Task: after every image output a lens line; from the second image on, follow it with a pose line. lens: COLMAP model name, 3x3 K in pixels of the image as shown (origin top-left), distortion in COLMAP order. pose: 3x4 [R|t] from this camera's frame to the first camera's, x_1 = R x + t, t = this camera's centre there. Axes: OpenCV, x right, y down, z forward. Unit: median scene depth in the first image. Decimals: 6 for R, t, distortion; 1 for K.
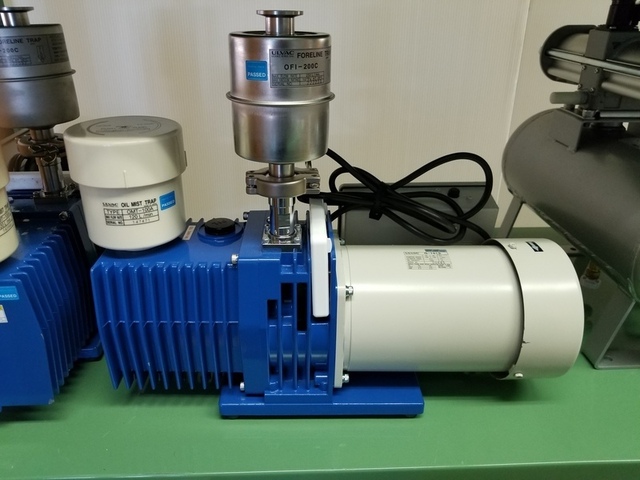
lens RADIAL K [[498.9, 0, 307.2], [0, 498.9, 238.8], [0, 0, 1]] dist [0.102250, -0.178590]
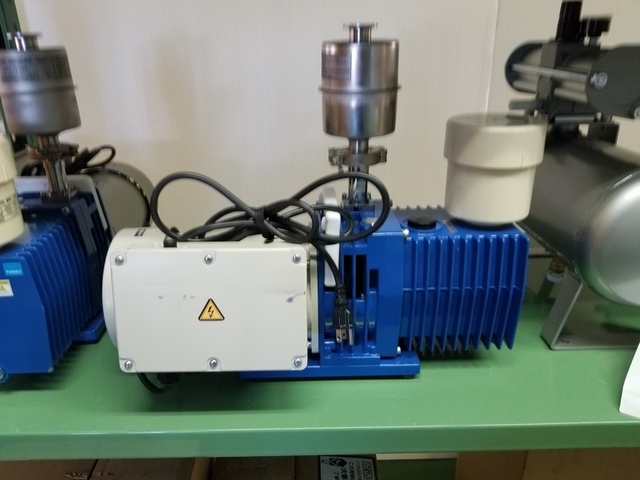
lens RADIAL K [[498.9, 0, 307.2], [0, 498.9, 238.8], [0, 0, 1]] dist [0.102250, -0.178590]
pose [[0.999469, -0.013238, -0.029775, 0.098625], [0.011534, 0.998325, -0.056699, 0.089637], [0.030475, 0.056326, 0.997947, -0.122382]]
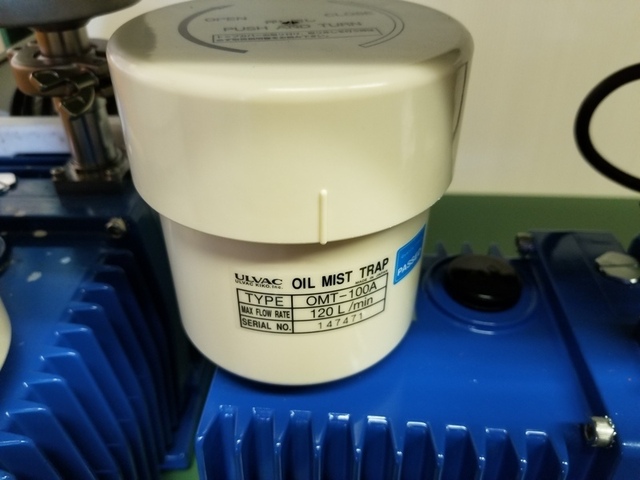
lens RADIAL K [[498.9, 0, 307.2], [0, 498.9, 238.8], [0, 0, 1]] dist [0.102250, -0.178590]
pose [[0.995767, 0.039452, -0.083014, -0.272391], [-0.024237, 0.983933, 0.176883, -0.123112], [0.088659, -0.174123, 0.980725, 0.567934]]
